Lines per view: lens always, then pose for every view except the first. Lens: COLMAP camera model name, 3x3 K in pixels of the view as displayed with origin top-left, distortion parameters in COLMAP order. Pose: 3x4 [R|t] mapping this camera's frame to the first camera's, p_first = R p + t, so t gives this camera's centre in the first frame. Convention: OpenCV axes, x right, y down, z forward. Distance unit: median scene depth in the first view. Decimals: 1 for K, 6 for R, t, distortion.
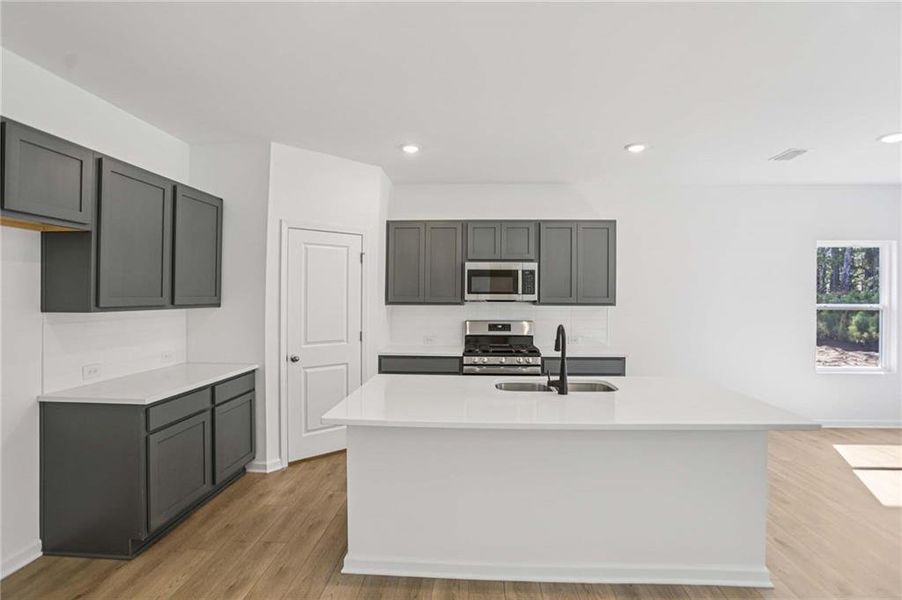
lens RADIAL K [[422.1, 0, 447.4], [0, 422.1, 300.5], [0, 0, 1]] dist [-0.001447, 0.000431]
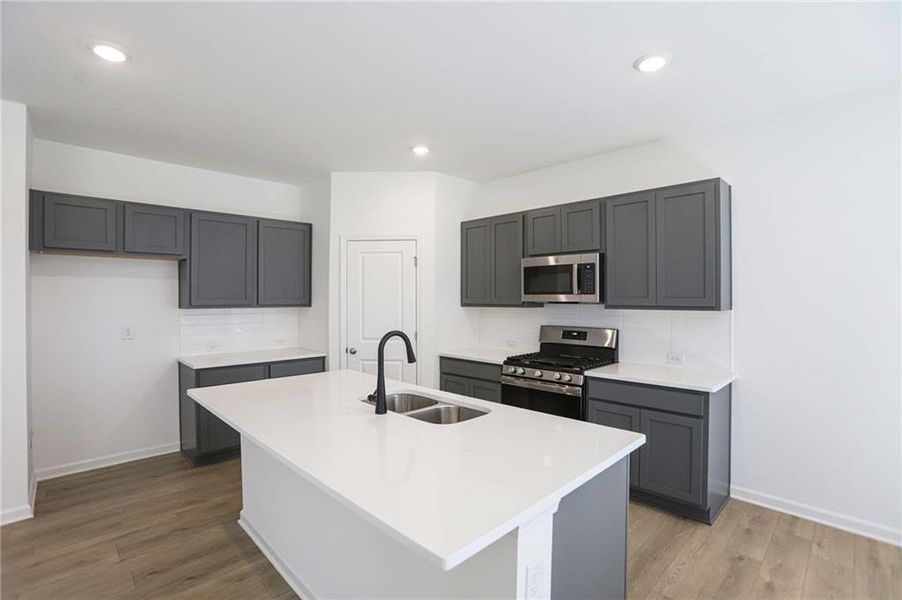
lens RADIAL K [[416.4, 0, 456.0], [0, 416.4, 298.4], [0, 0, 1]] dist [-0.031161, 0.000421]
pose [[0.756378, -0.003225, -0.654126, 0.515282], [-0.001580, 0.999976, -0.006757, -0.001379], [0.654132, 0.006145, 0.756355, 0.259177]]
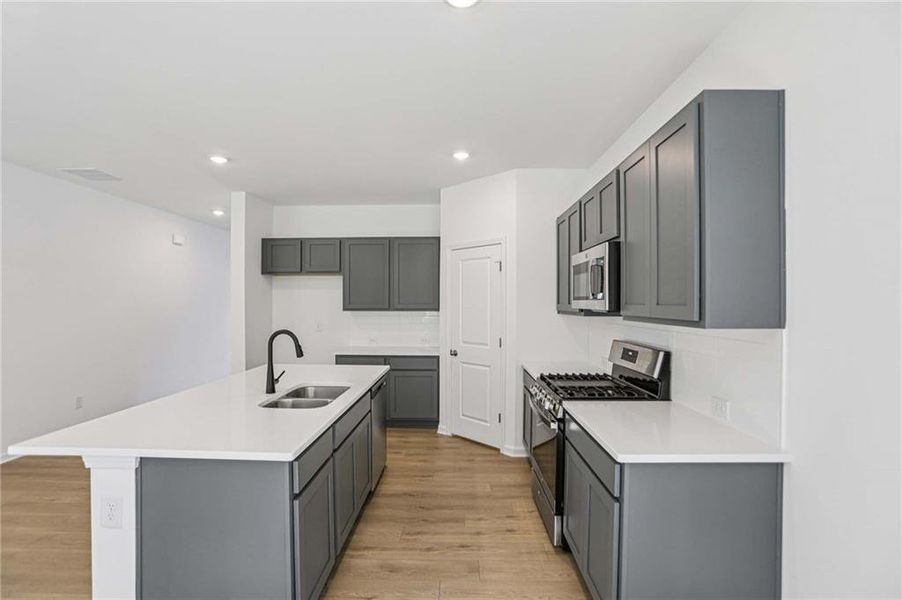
lens RADIAL K [[435.6, 0, 451.2], [0, 435.6, 302.8], [0, 0, 1]] dist [-0.034223, 0.001026]
pose [[0.043290, -0.002703, -0.999059, 0.782410], [-0.011525, 0.999928, -0.003205, -0.006383], [0.998996, 0.011653, 0.043255, 0.779556]]
